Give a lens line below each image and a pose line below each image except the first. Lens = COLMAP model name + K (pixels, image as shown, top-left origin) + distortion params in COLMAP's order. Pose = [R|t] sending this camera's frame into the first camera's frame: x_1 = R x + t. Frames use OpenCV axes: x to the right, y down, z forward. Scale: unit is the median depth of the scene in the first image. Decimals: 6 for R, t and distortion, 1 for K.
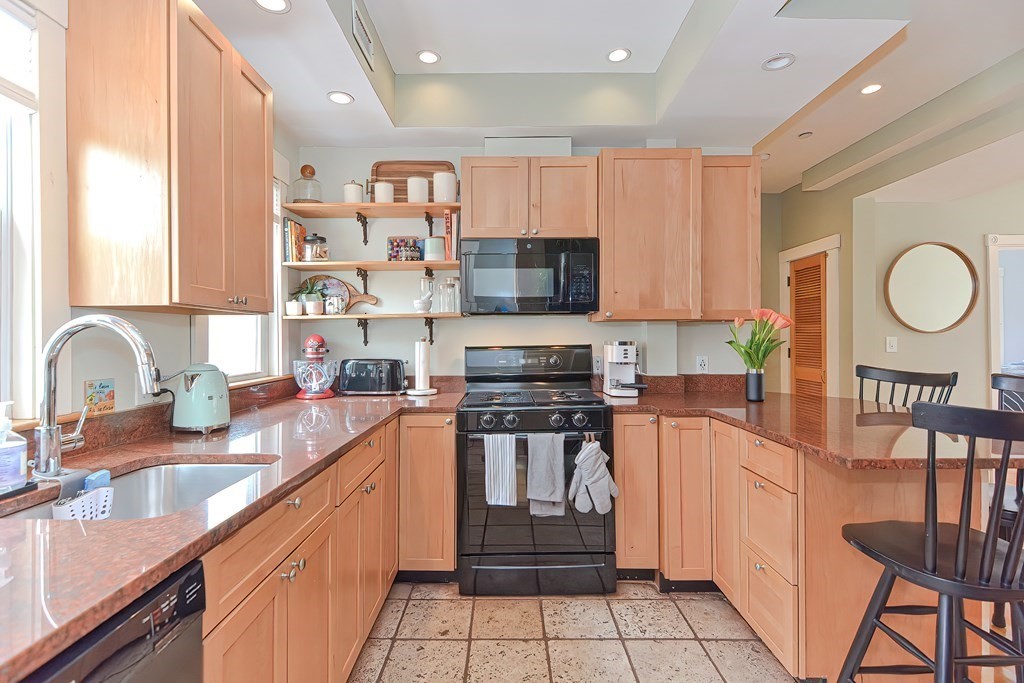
lens RADIAL K [[501.6, 0, 512.0], [0, 501.6, 341.5], [0, 0, 1]] dist [0.071599, 0.000445]
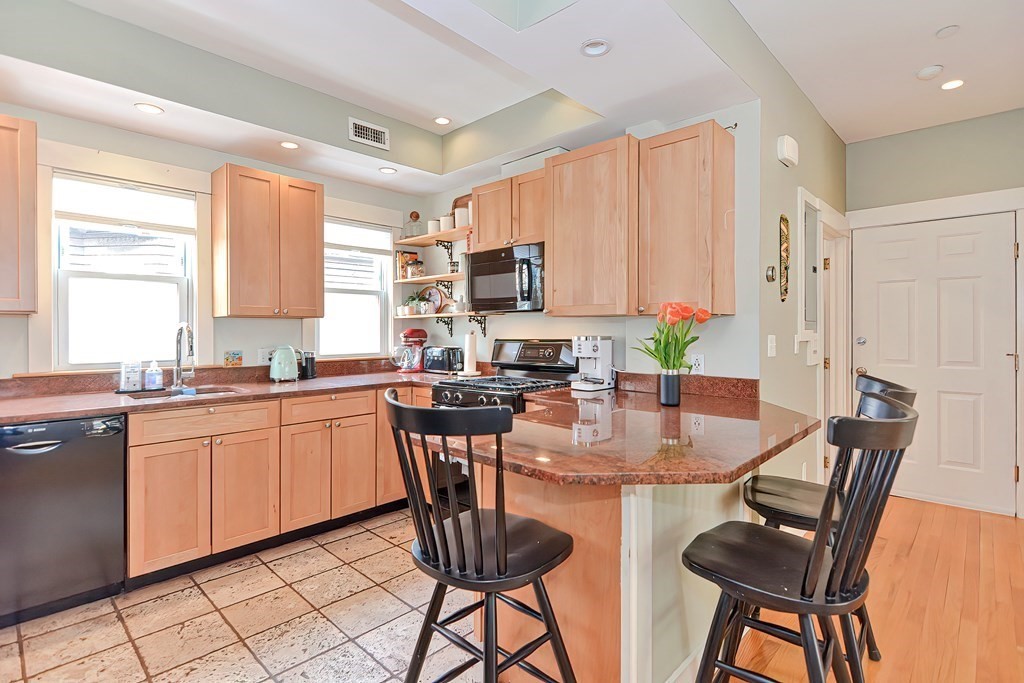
lens RADIAL K [[501.6, 0, 512.0], [0, 501.6, 341.5], [0, 0, 1]] dist [0.071599, 0.000445]
pose [[0.725386, 0.023718, -0.687934, 0.831733], [-0.008154, 0.999632, 0.025866, -0.016093], [0.688294, -0.013154, 0.725312, 0.150703]]
